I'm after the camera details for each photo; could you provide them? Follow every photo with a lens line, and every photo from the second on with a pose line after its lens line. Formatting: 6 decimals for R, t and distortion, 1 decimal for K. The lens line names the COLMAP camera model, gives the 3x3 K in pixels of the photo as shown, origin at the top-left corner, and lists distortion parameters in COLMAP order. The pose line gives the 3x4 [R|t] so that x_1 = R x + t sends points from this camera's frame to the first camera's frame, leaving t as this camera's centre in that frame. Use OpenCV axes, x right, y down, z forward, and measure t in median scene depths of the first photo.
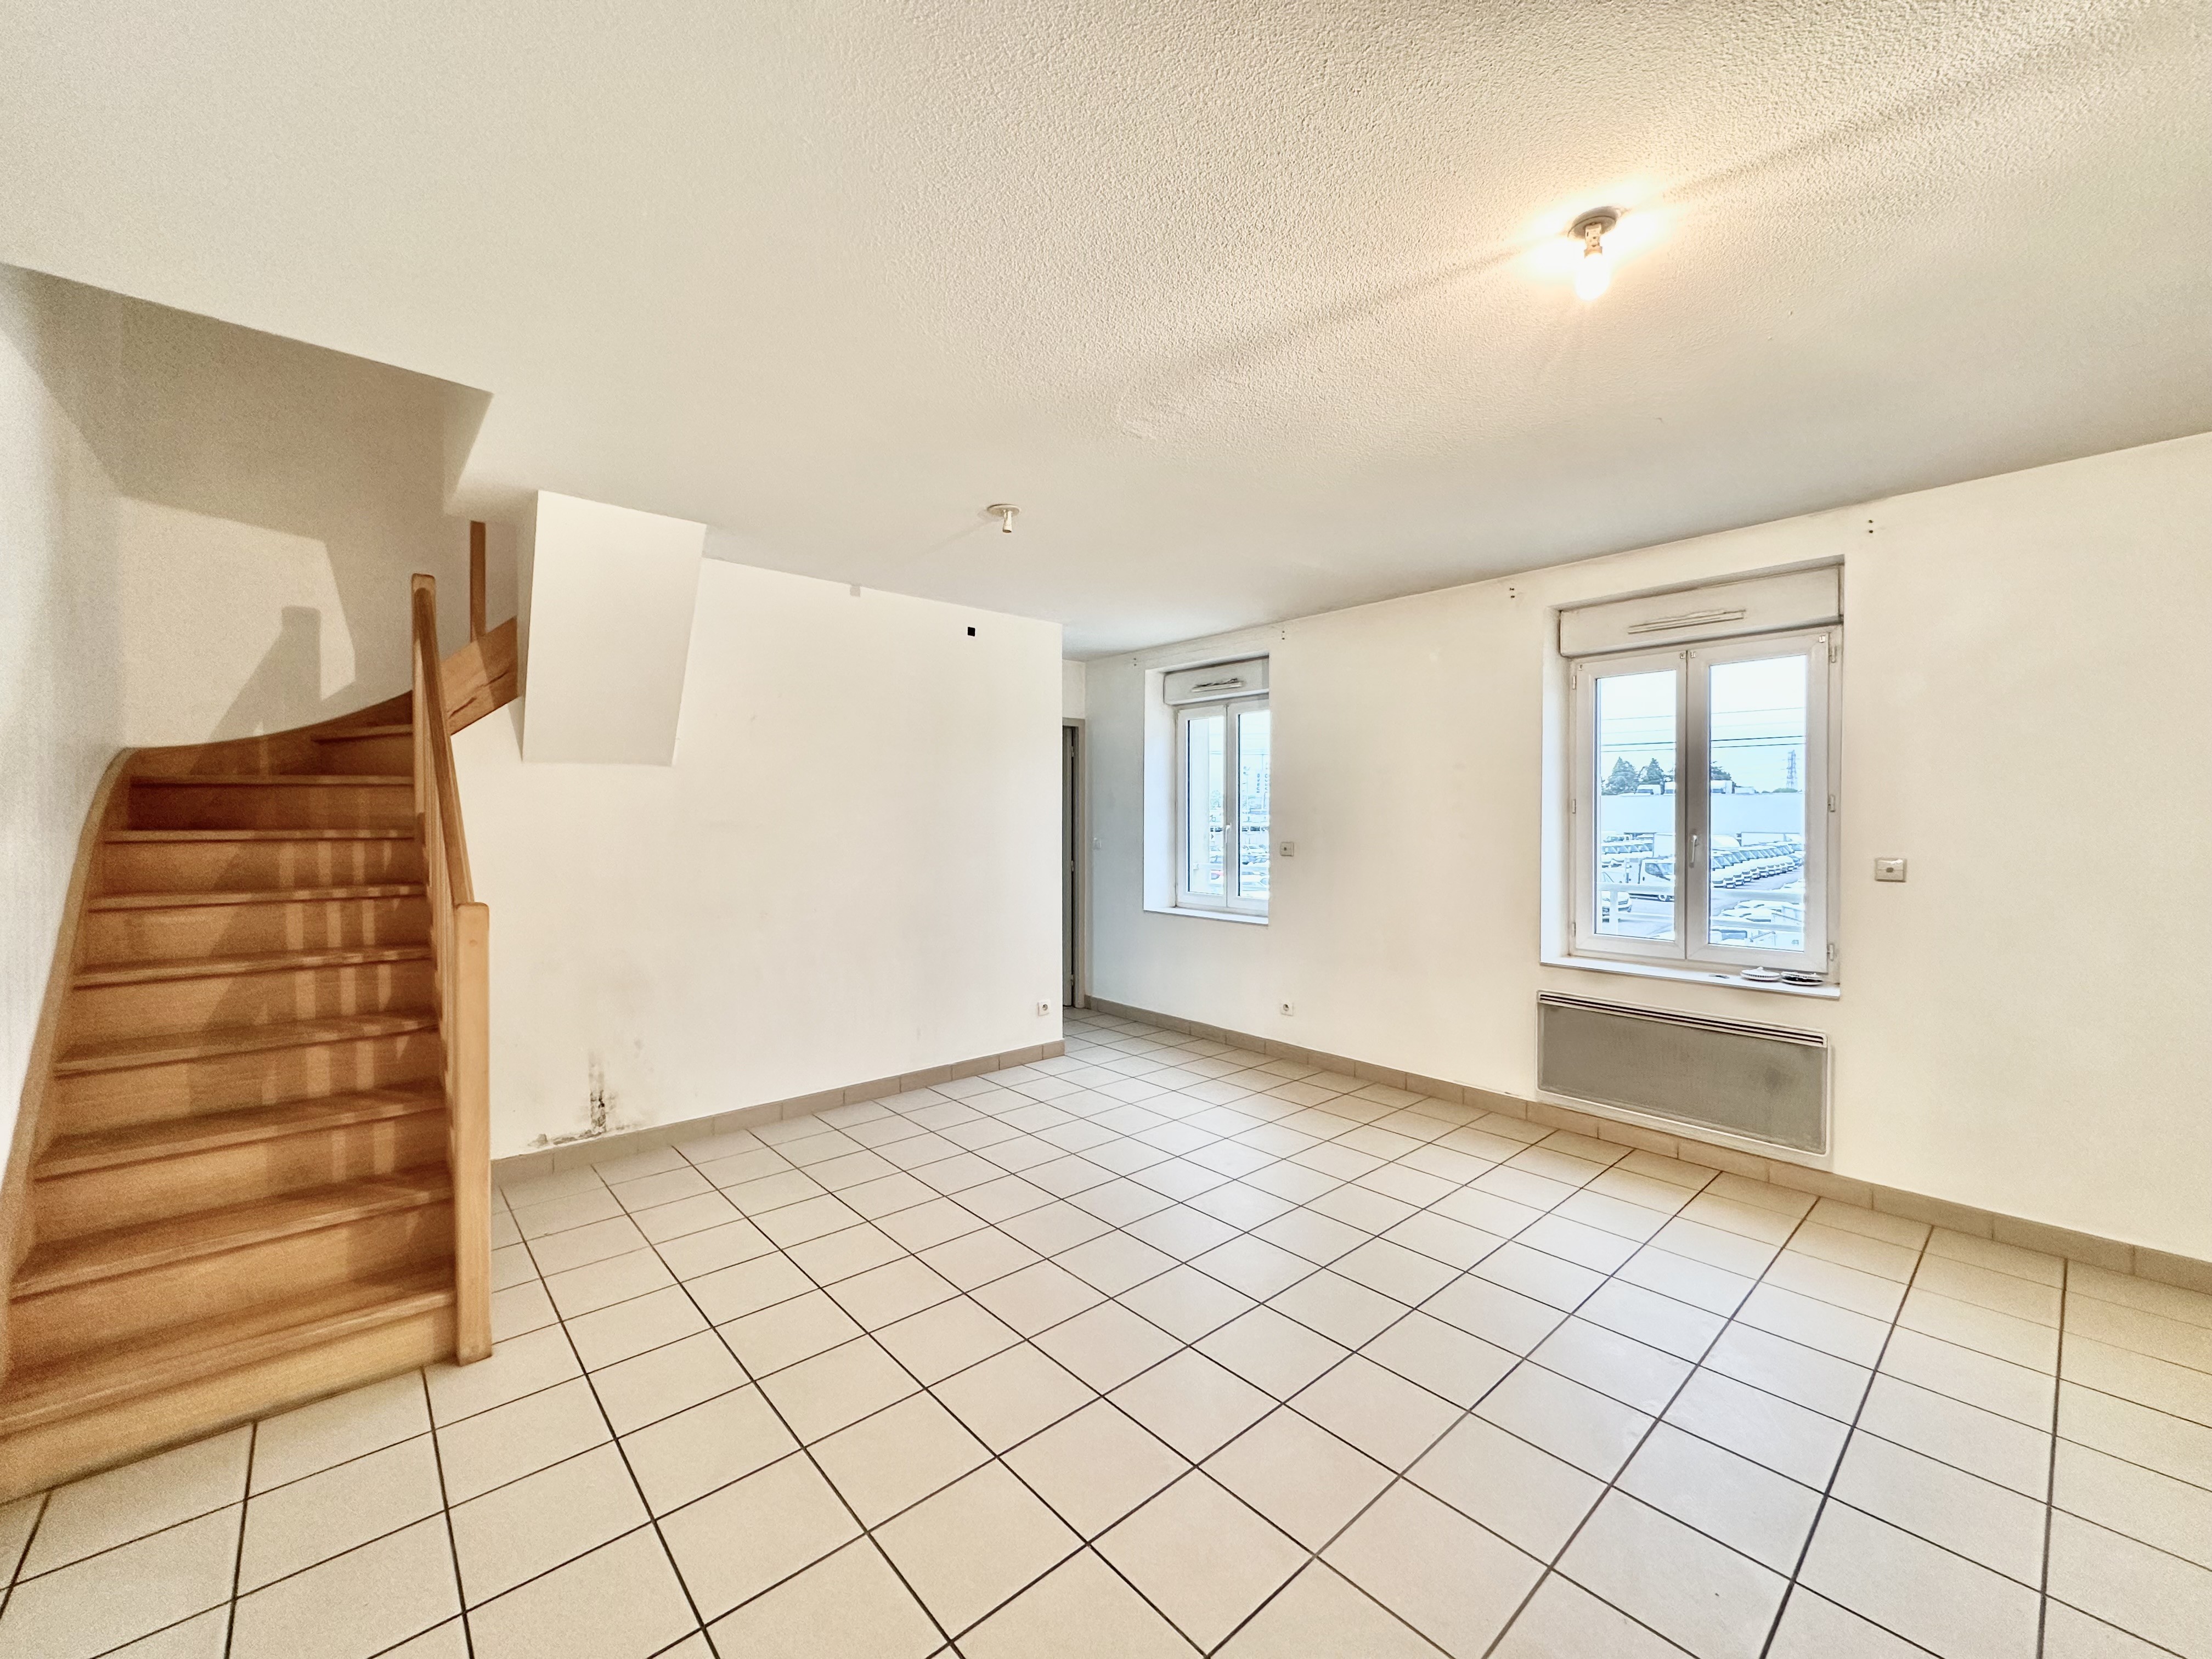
lens RADIAL K [[881.5, 0, 1107.5], [0, 881.5, 824.3], [0, 0, 1]] dist [0.001301, 0.000271]
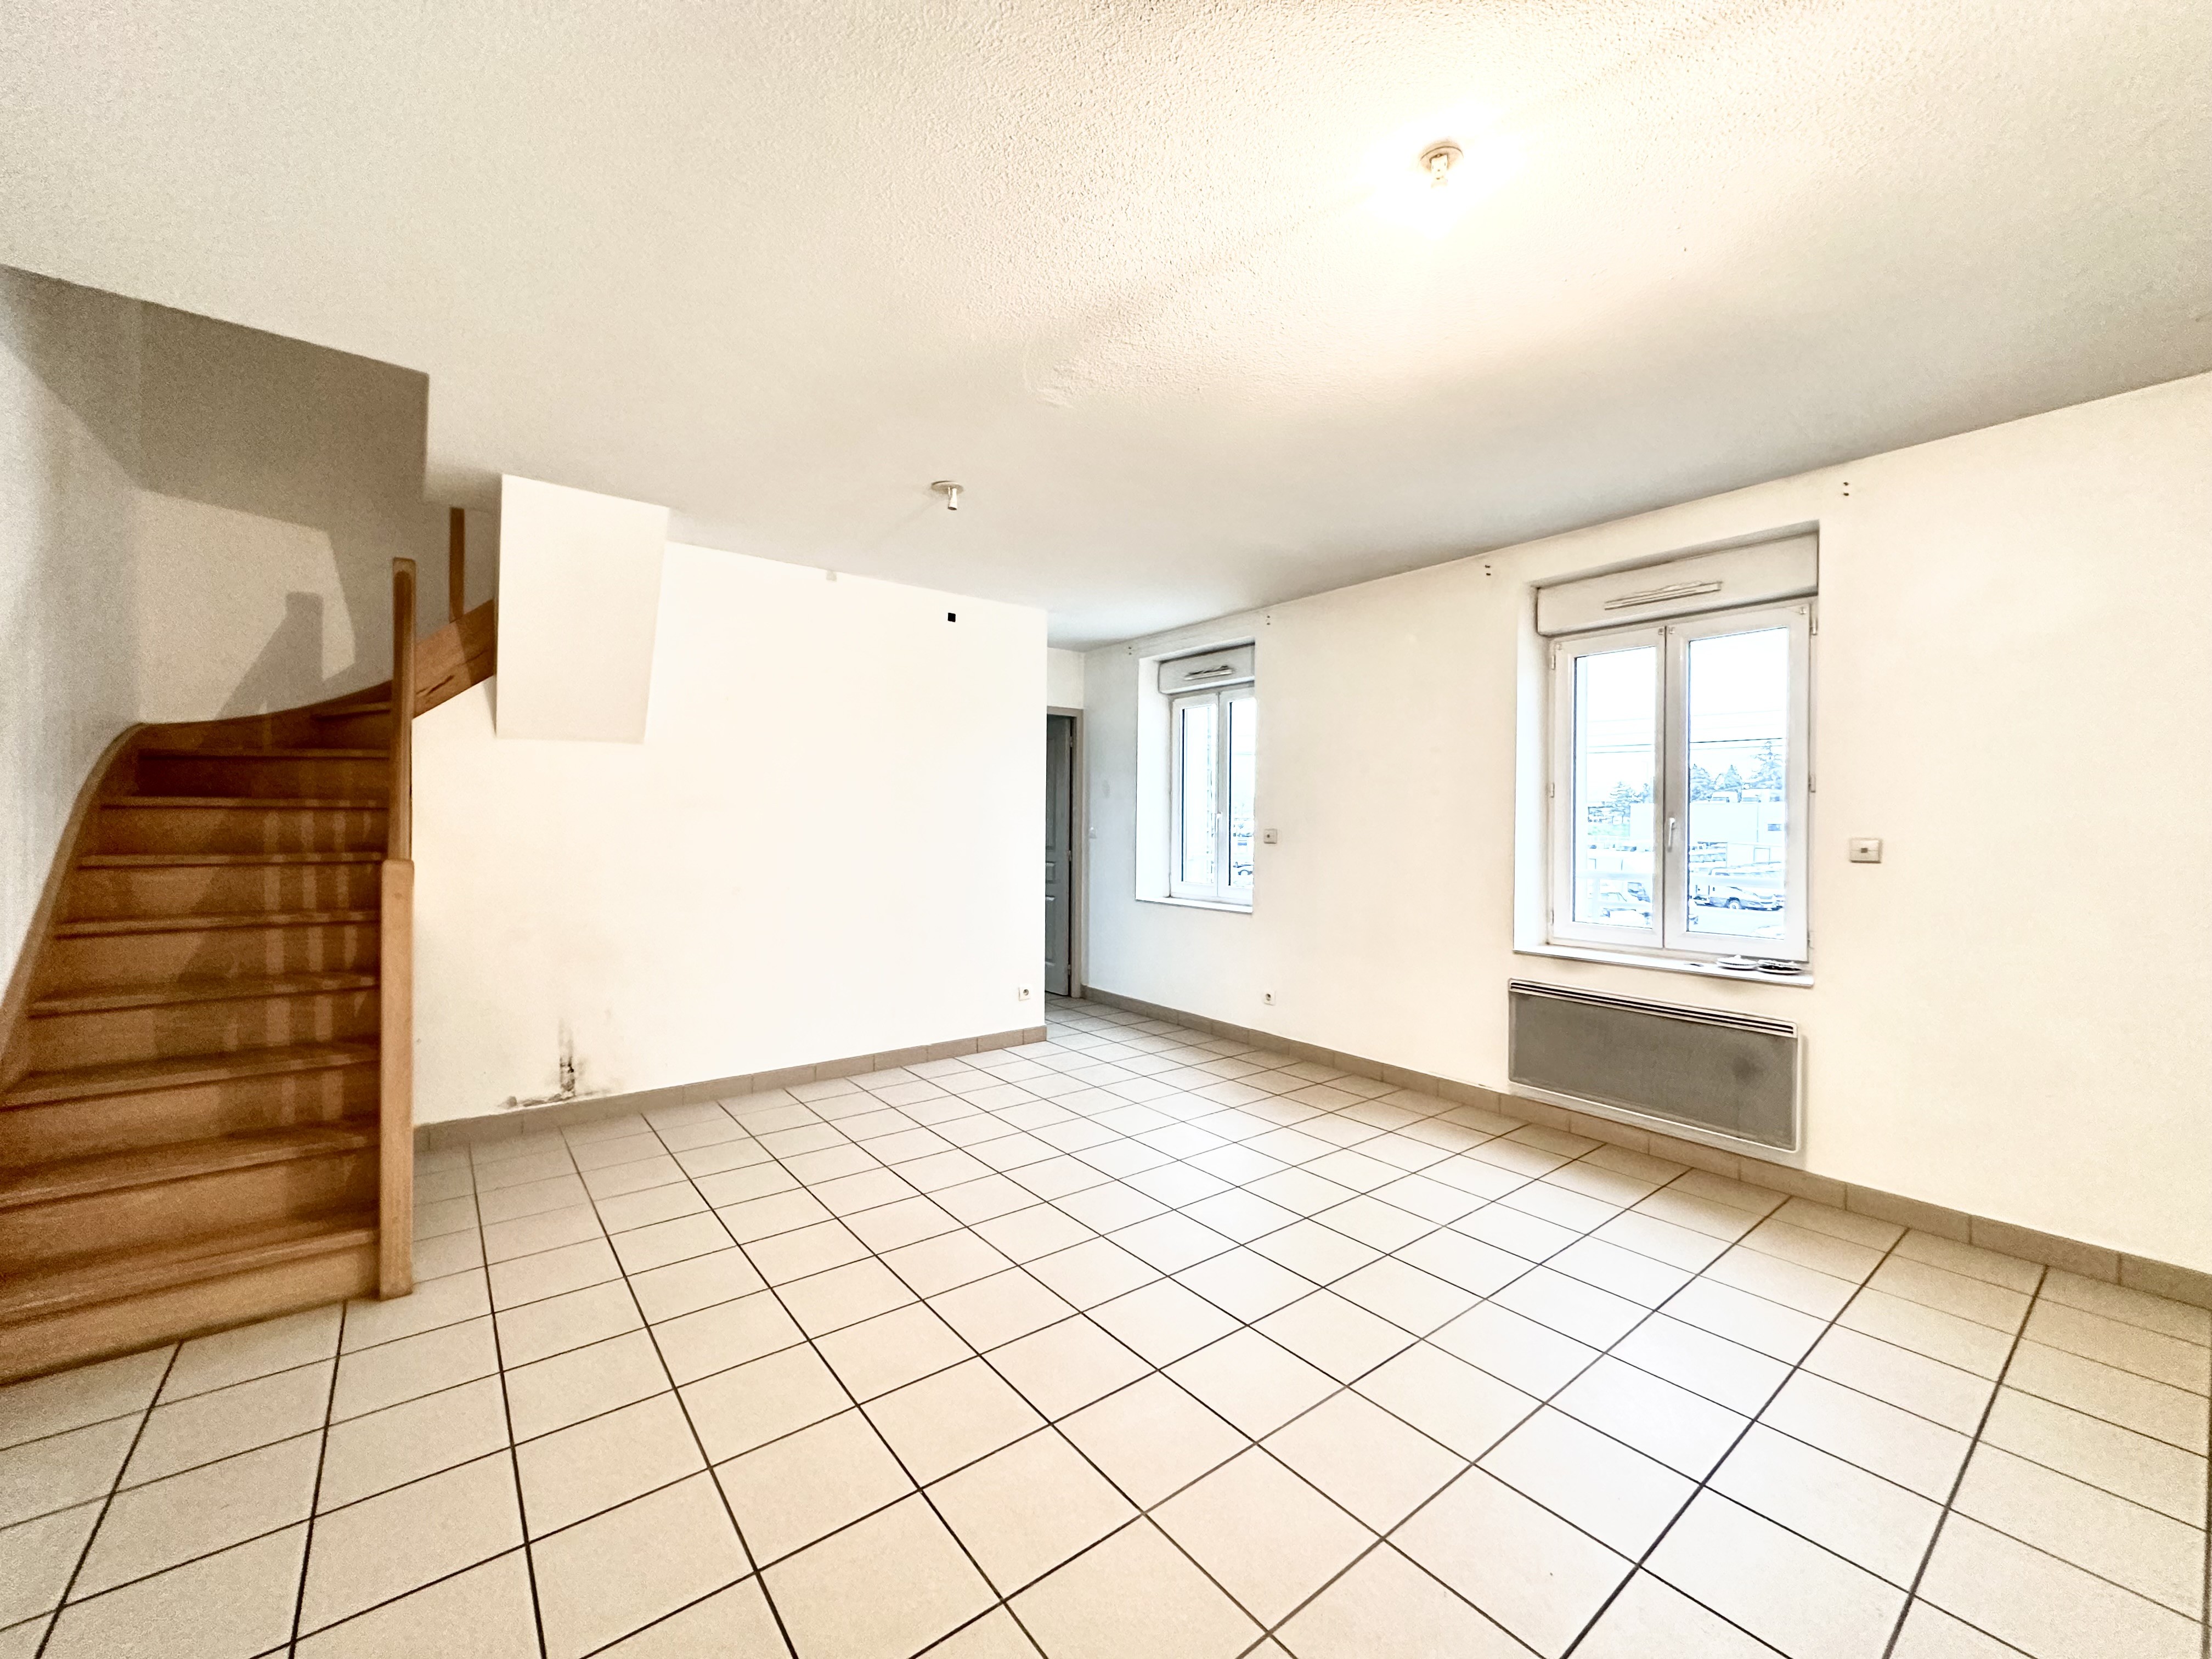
lens RADIAL K [[881.5, 0, 1108.7], [0, 881.5, 825.4], [0, 0, 1]] dist [0.001301, 0.000271]
pose [[0.998056, 0.007359, -0.061887, 0.122676], [-0.007683, 0.999958, -0.004998, 0.032146], [0.061848, 0.005464, 0.998071, 0.004537]]
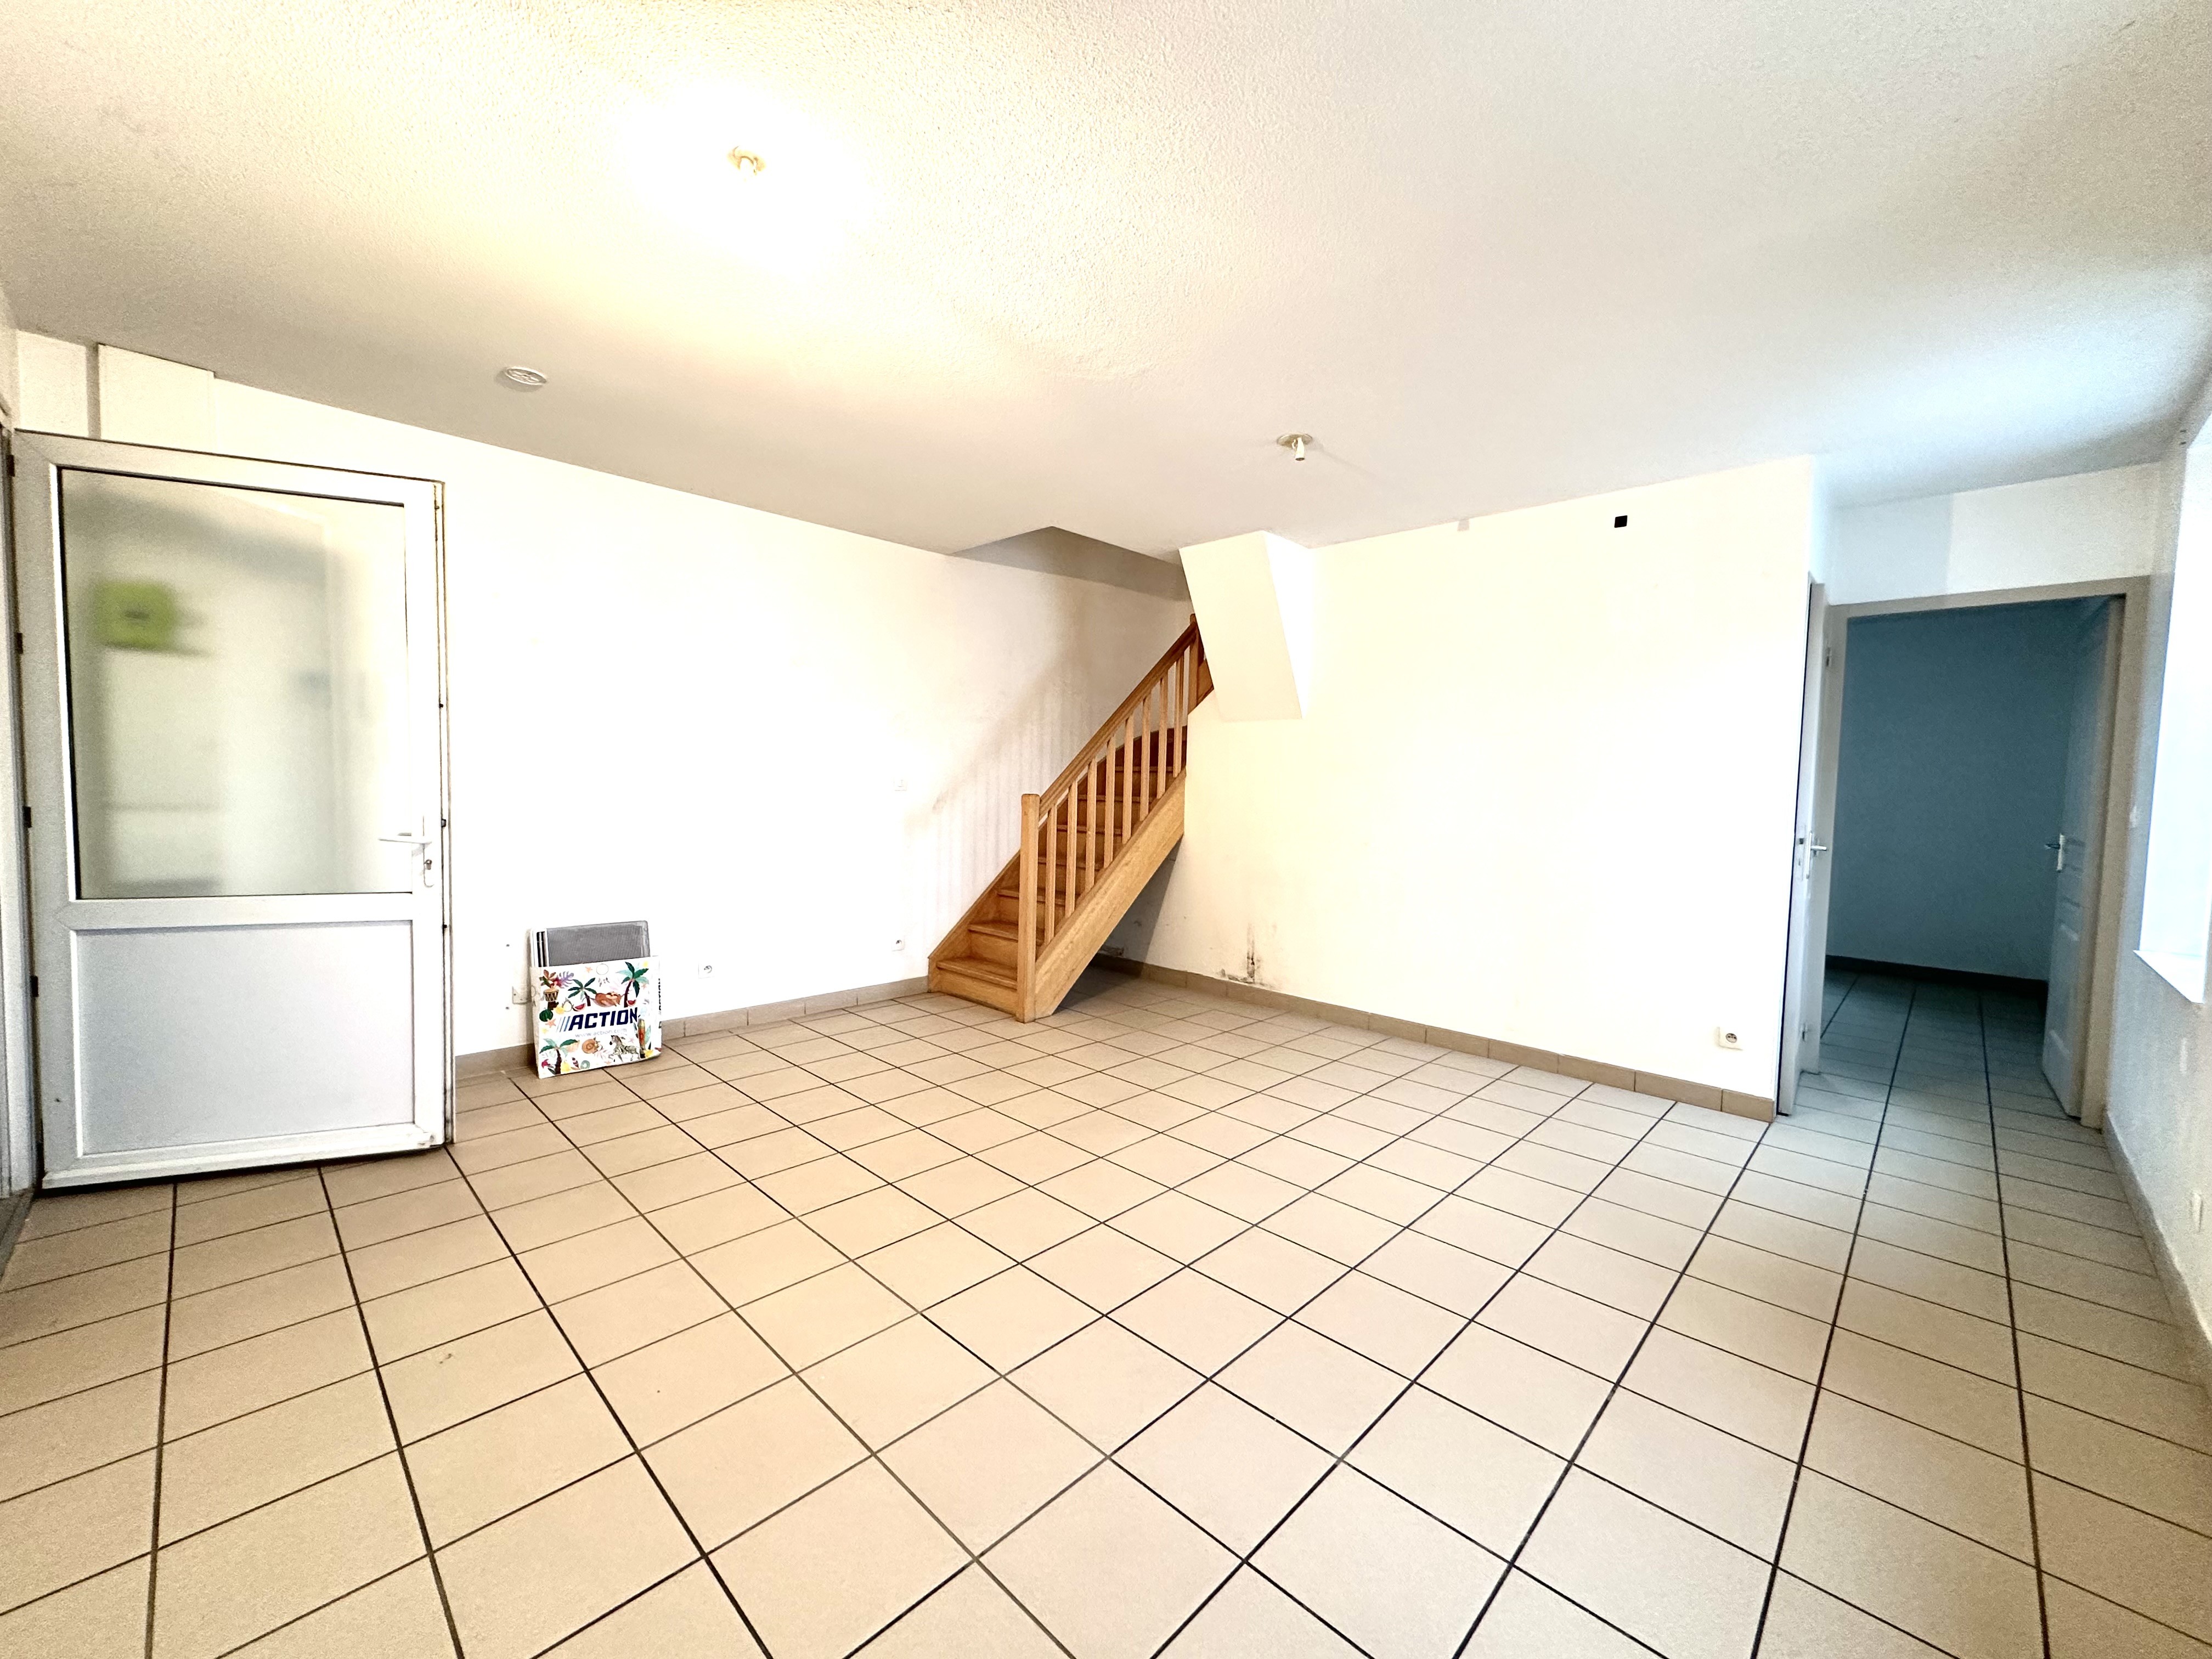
lens RADIAL K [[881.5, 0, 1096.1], [0, 881.5, 828.8], [0, 0, 1]] dist [0.001301, 0.000271]
pose [[0.067967, 0.057981, -0.996001, 0.834205], [-0.031761, 0.997930, 0.055926, 0.033249], [0.997182, 0.027833, 0.069668, 0.668214]]
